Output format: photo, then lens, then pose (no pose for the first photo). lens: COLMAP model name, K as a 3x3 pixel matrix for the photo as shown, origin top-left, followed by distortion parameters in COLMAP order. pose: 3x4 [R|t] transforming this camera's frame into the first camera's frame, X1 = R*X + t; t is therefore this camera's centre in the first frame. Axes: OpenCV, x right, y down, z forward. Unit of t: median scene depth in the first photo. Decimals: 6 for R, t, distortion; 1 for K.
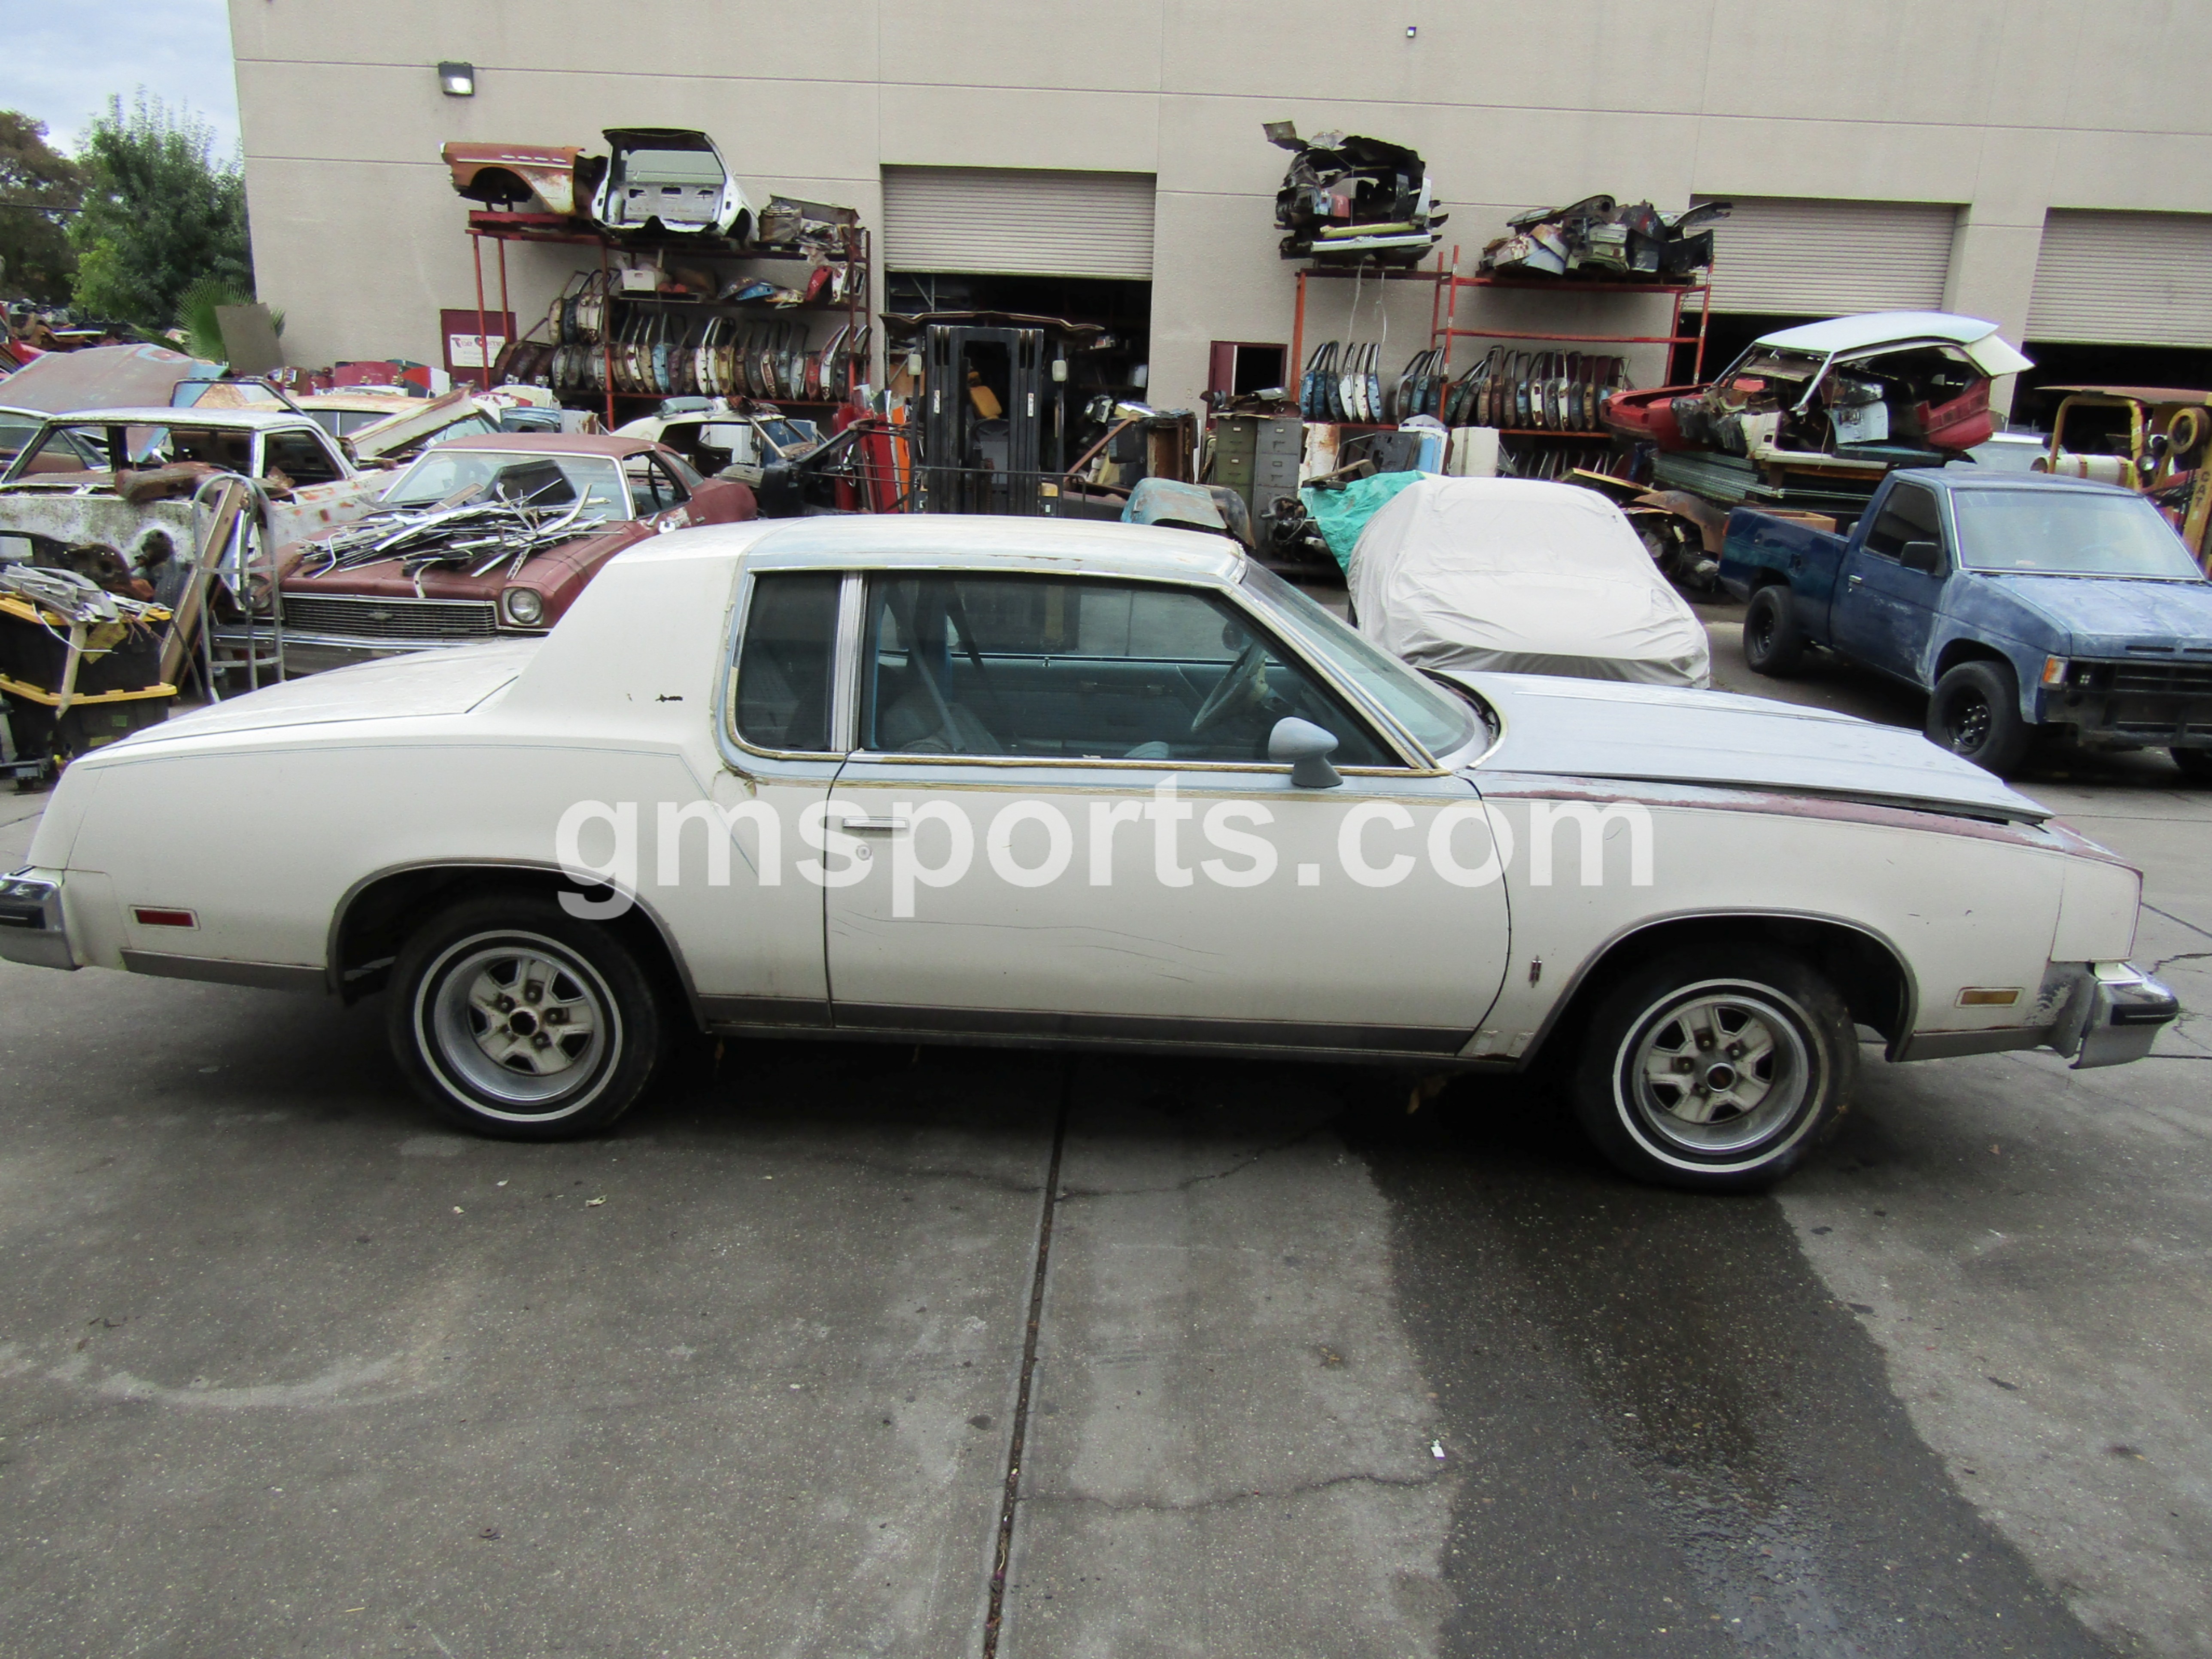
lens RADIAL K [[1566.6, 0, 1096.9], [0, 1566.6, 831.2], [0, 0, 1]] dist [-0.000814, -0.004321]
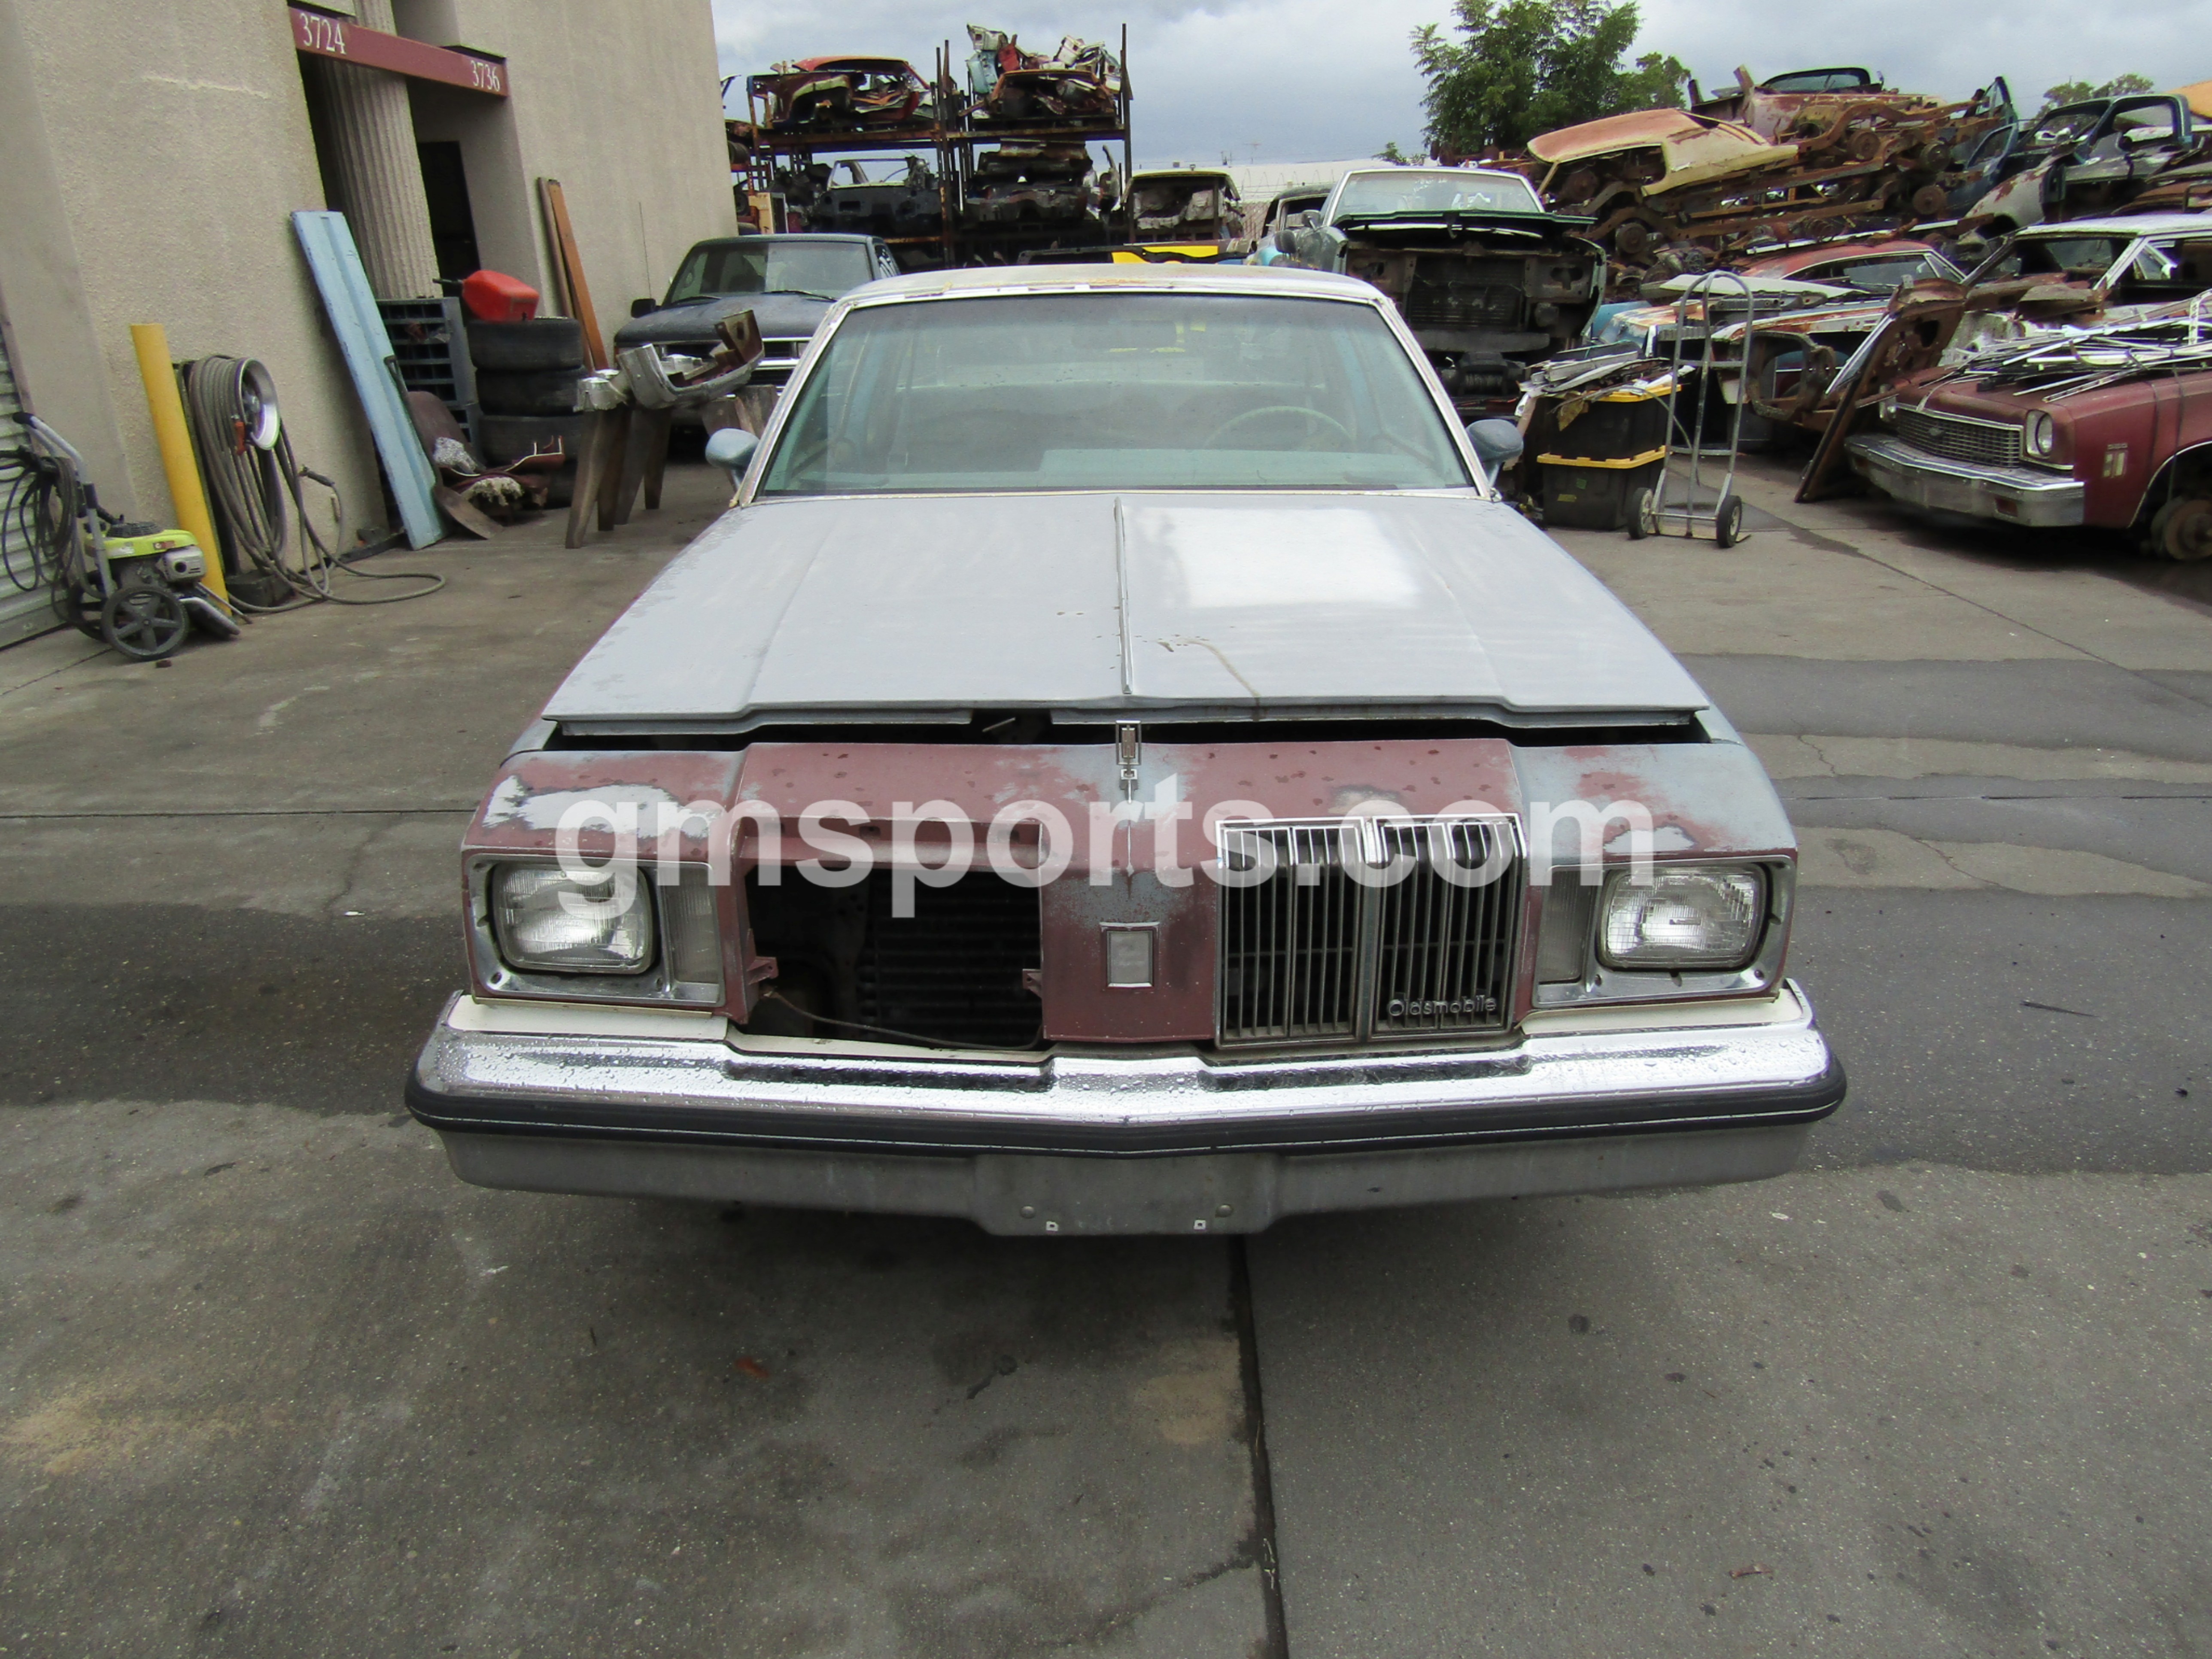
lens RADIAL K [[1566.6, 0, 1096.9], [0, 1566.6, 831.2], [0, 0, 1]] dist [-0.000814, -0.004321]
pose [[0.017785, 0.315437, -0.948780, 0.294565], [-0.239114, 0.922736, 0.302297, -0.048188], [0.970829, 0.221490, 0.091836, 0.289509]]
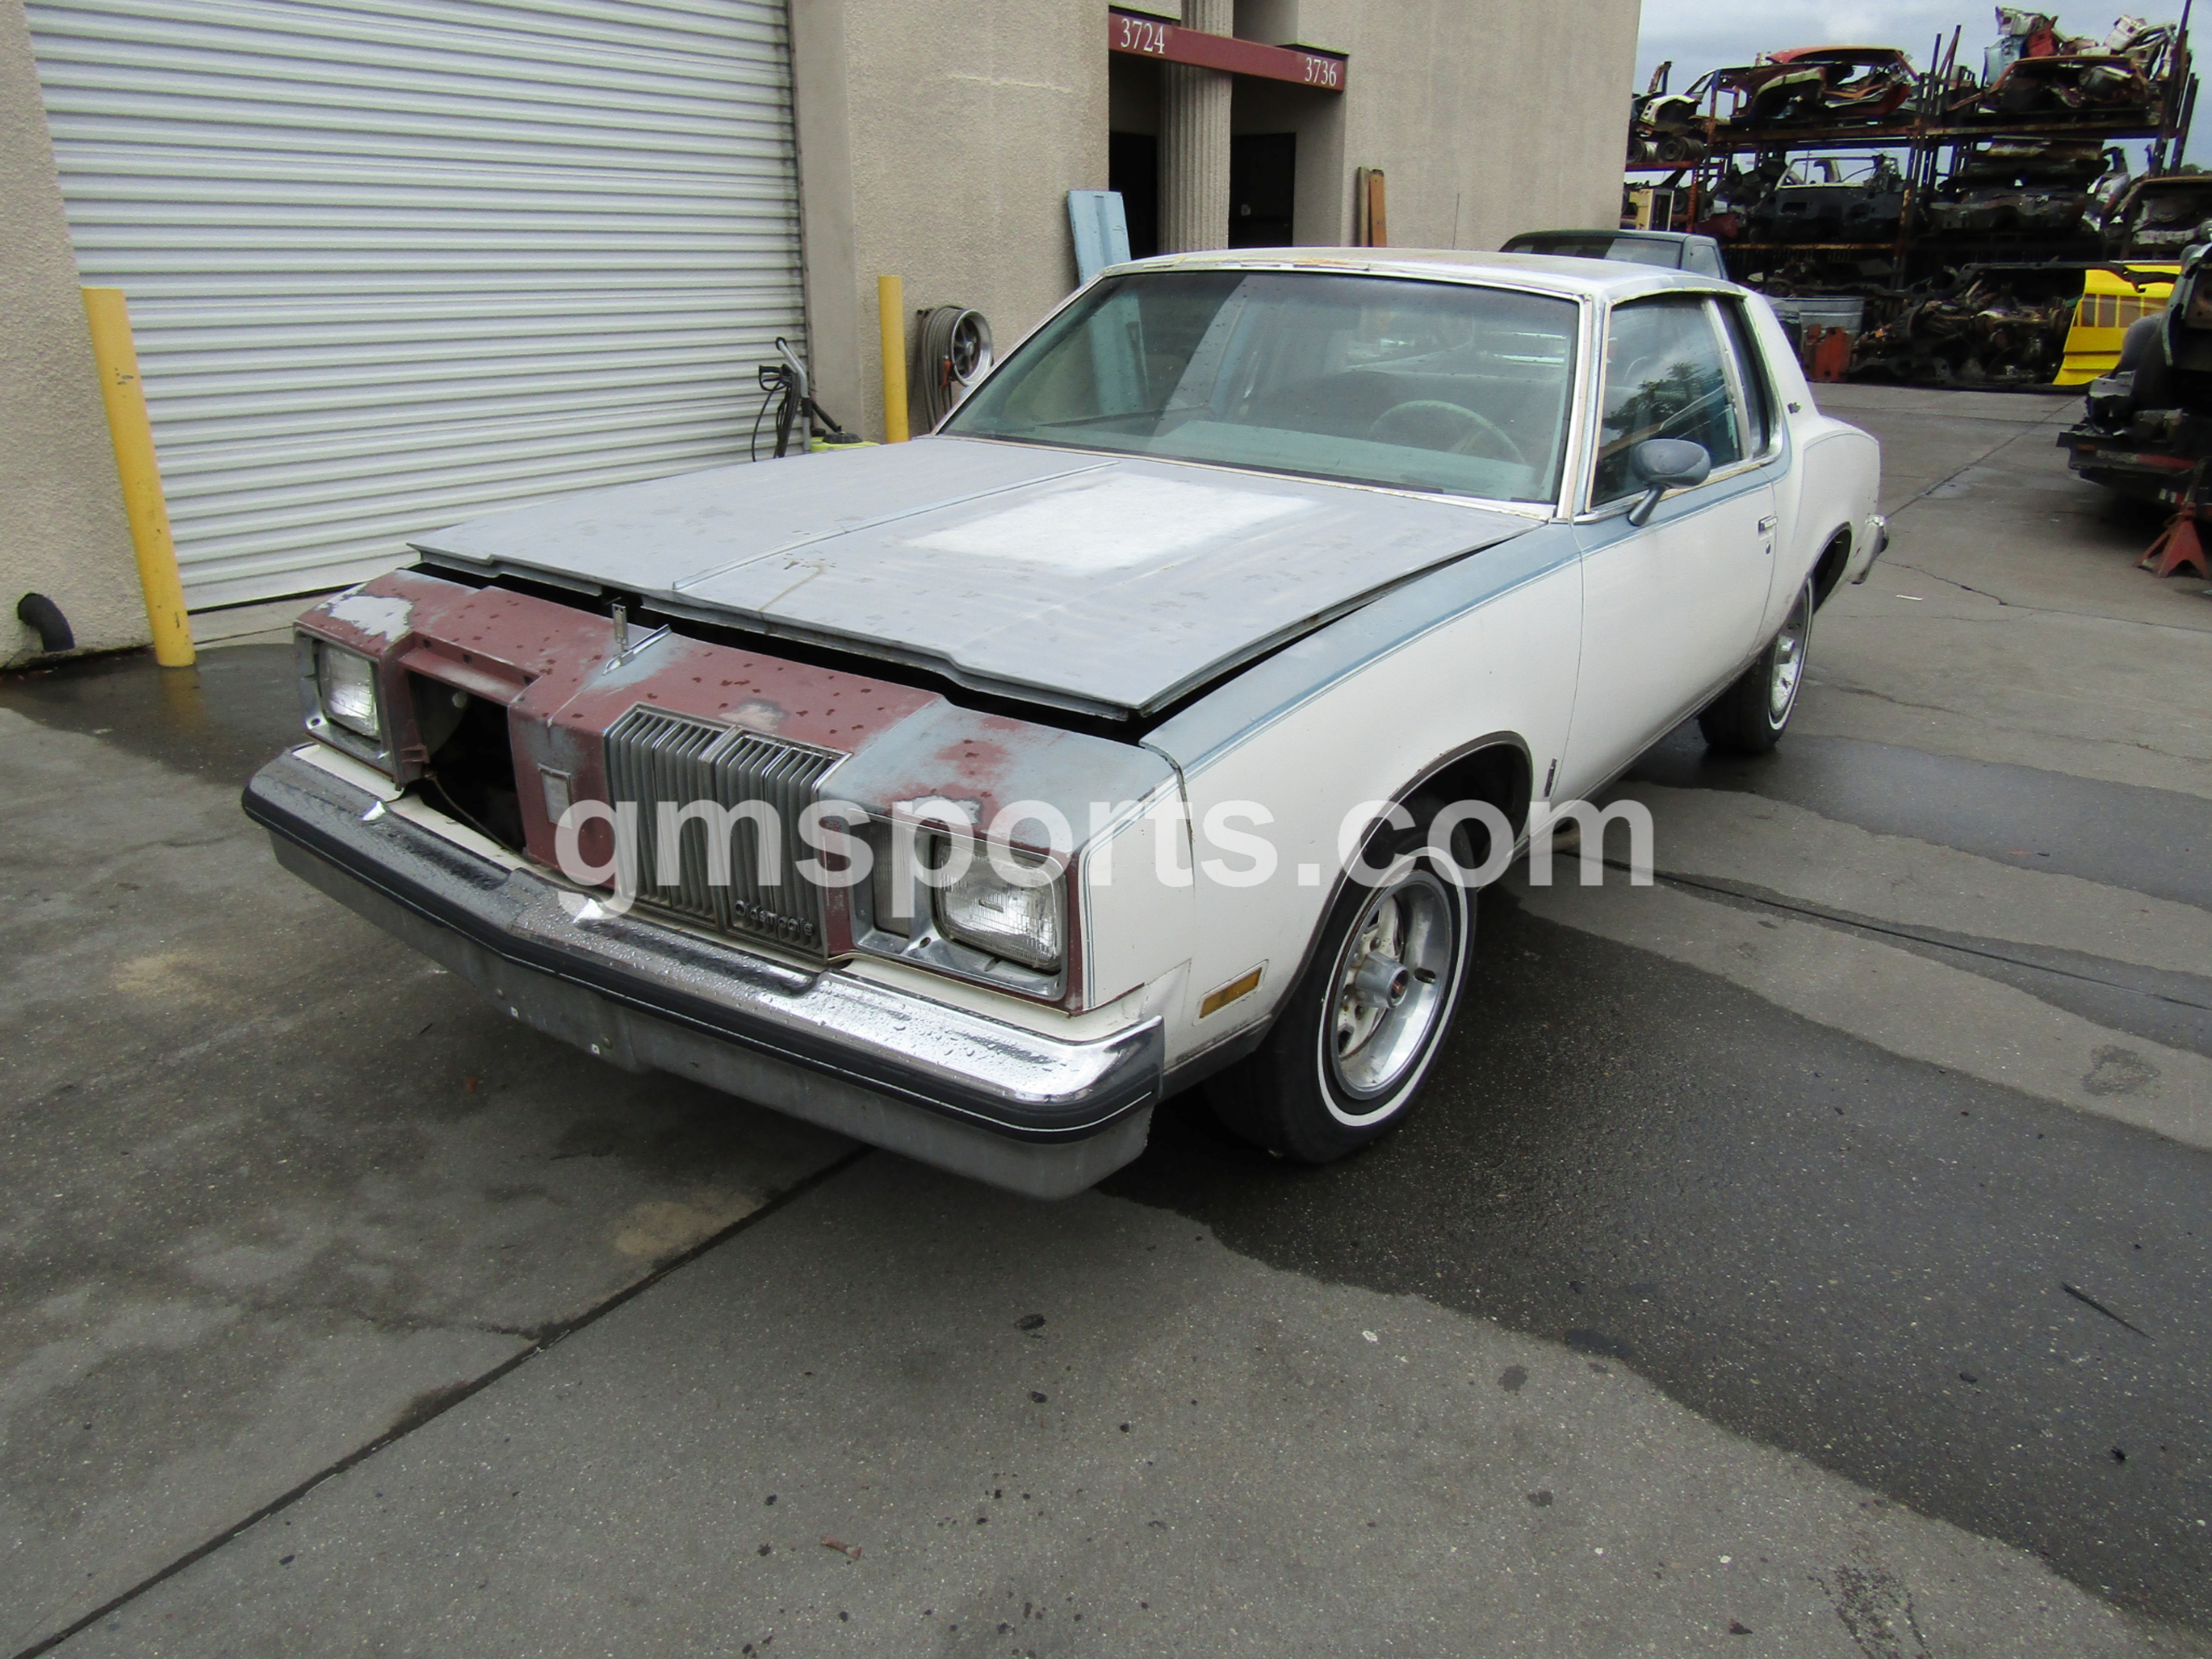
lens RADIAL K [[1572.8, 0, 1111.9], [0, 1572.8, 833.1], [0, 0, 1]] dist [-0.000758, -0.000716]
pose [[-0.555385, 0.245922, -0.794399, 0.266911], [-0.254668, 0.859079, 0.443990, -0.078936], [0.791639, 0.448893, -0.414491, 0.414480]]
